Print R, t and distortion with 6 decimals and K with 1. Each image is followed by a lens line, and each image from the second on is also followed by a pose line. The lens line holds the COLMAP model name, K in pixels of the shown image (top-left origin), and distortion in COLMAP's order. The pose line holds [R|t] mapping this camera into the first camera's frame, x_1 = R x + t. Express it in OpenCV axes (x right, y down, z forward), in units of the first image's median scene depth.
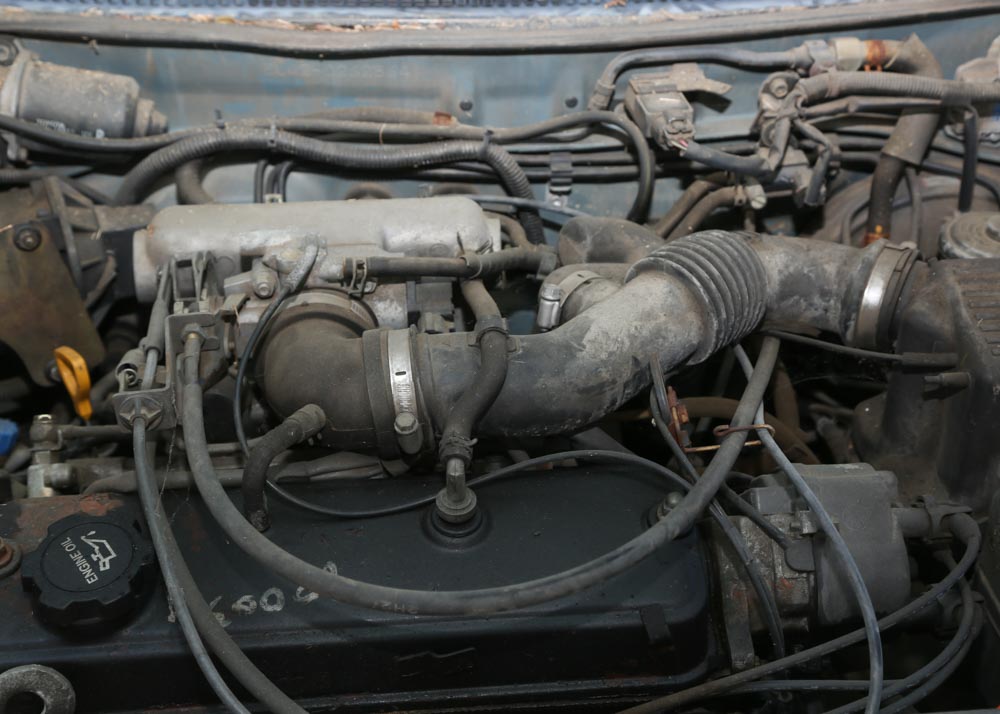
lens RADIAL K [[1580.6, 0, 500.0], [0, 1580.6, 357.0], [0, 0, 1]] dist [0.153660, 0.059831]
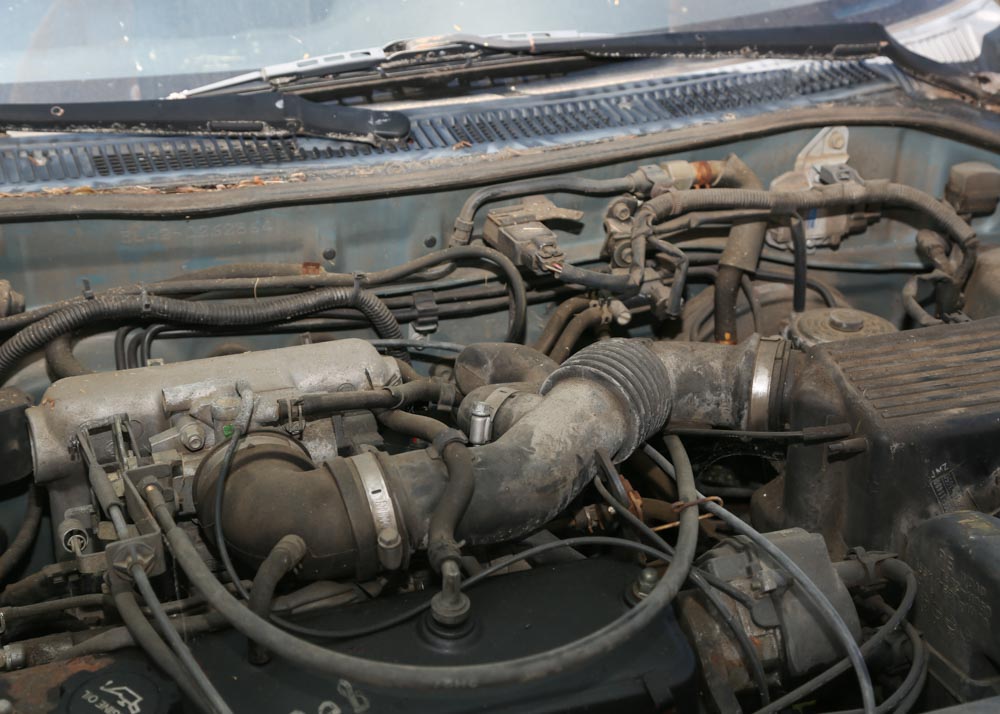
lens RADIAL K [[2007.5, 0, 500.0], [0, 2007.5, 357.0], [0, 0, 1]] dist [0.293929, -0.034109]
pose [[0.963455, -0.105037, 0.246418, -0.261966], [0.138849, 0.982510, -0.124075, 0.085951], [-0.229076, 0.153756, 0.961188, -0.261746]]
